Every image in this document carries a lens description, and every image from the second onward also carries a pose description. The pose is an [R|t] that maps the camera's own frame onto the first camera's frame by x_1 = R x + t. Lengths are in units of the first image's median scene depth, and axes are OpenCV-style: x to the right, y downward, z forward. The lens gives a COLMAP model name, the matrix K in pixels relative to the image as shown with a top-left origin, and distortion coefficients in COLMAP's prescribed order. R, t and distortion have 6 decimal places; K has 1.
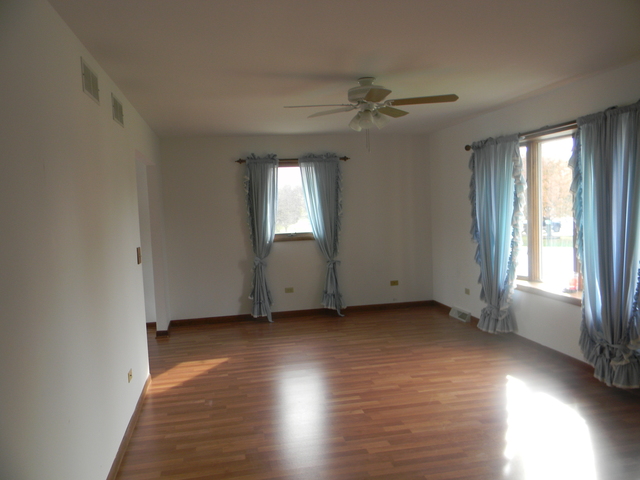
lens RADIAL K [[519.6, 0, 318.9], [0, 519.6, 250.2], [0, 0, 1]] dist [-0.001155, 0.004538]
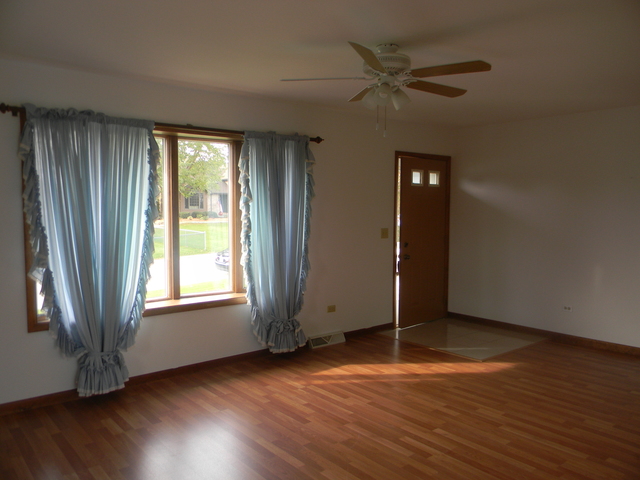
lens RADIAL K [[512.9, 0, 311.6], [0, 512.9, 238.6], [0, 0, 1]] dist [0.003352, -0.021686]
pose [[-0.470125, -0.018726, 0.882401, -0.554458], [0.089177, 0.993651, 0.068598, -0.092366], [-0.878083, 0.110939, -0.465470, 1.464711]]
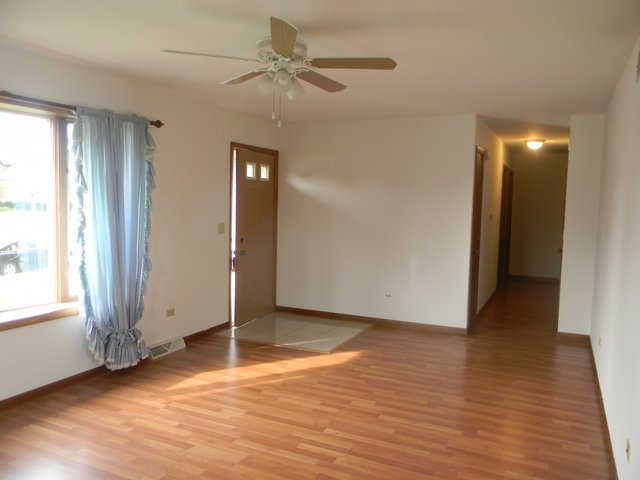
lens RADIAL K [[512.9, 0, 311.6], [0, 512.9, 238.6], [0, 0, 1]] dist [0.003352, -0.021686]
pose [[-0.800248, -0.022462, 0.599249, -0.386105], [0.059738, 0.991341, 0.116935, -0.108904], [-0.596687, 0.129375, -0.791977, 1.555407]]
